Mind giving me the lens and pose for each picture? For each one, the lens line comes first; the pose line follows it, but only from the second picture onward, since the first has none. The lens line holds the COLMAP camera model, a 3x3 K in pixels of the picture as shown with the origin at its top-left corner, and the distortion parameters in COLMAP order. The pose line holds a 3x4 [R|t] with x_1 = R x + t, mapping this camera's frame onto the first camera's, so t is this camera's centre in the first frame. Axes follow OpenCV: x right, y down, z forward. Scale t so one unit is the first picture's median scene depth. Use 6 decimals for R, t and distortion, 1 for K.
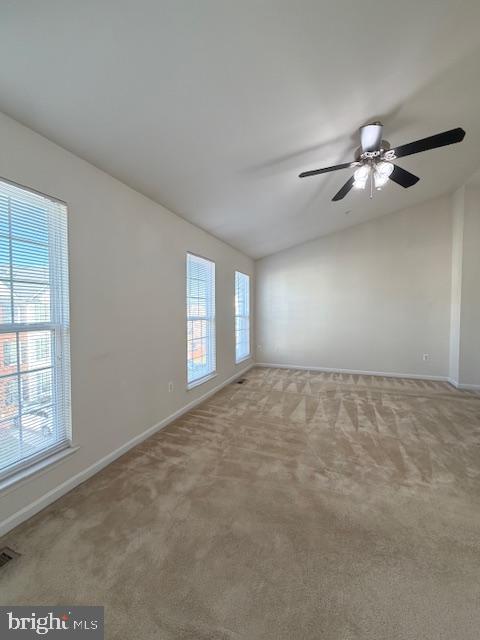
lens RADIAL K [[259.8, 0, 236.6], [0, 259.8, 319.6], [0, 0, 1]] dist [-0.010637, -0.000134]
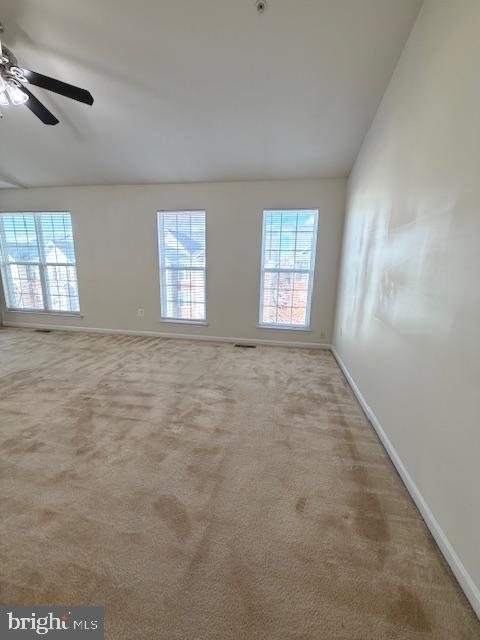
lens RADIAL K [[259.8, 0, 235.8], [0, 259.8, 322.2], [0, 0, 1]] dist [-0.010637, -0.000134]
pose [[0.176477, 0.242213, -0.954038, 0.955259], [-0.048059, 0.970215, 0.237430, -0.051037], [0.983131, 0.003949, 0.182861, 0.939456]]
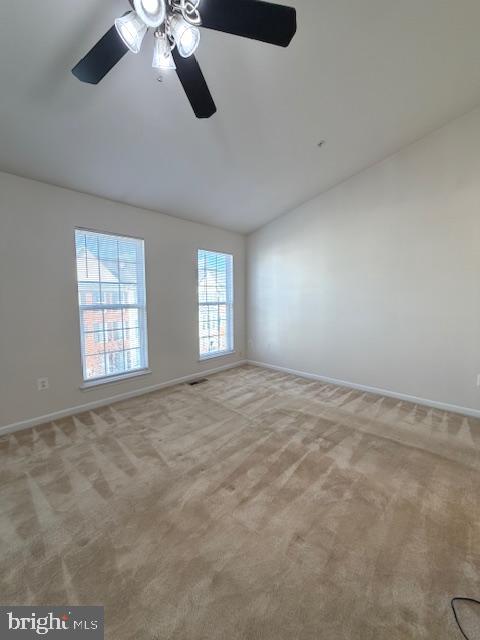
lens RADIAL K [[259.8, 0, 238.6], [0, 259.8, 321.7], [0, 0, 1]] dist [-0.010637, -0.000134]
pose [[0.930907, 0.043704, -0.362631, 0.508522], [-0.017594, 0.997029, 0.074996, -0.024329], [0.364831, -0.063435, 0.928910, 0.322929]]
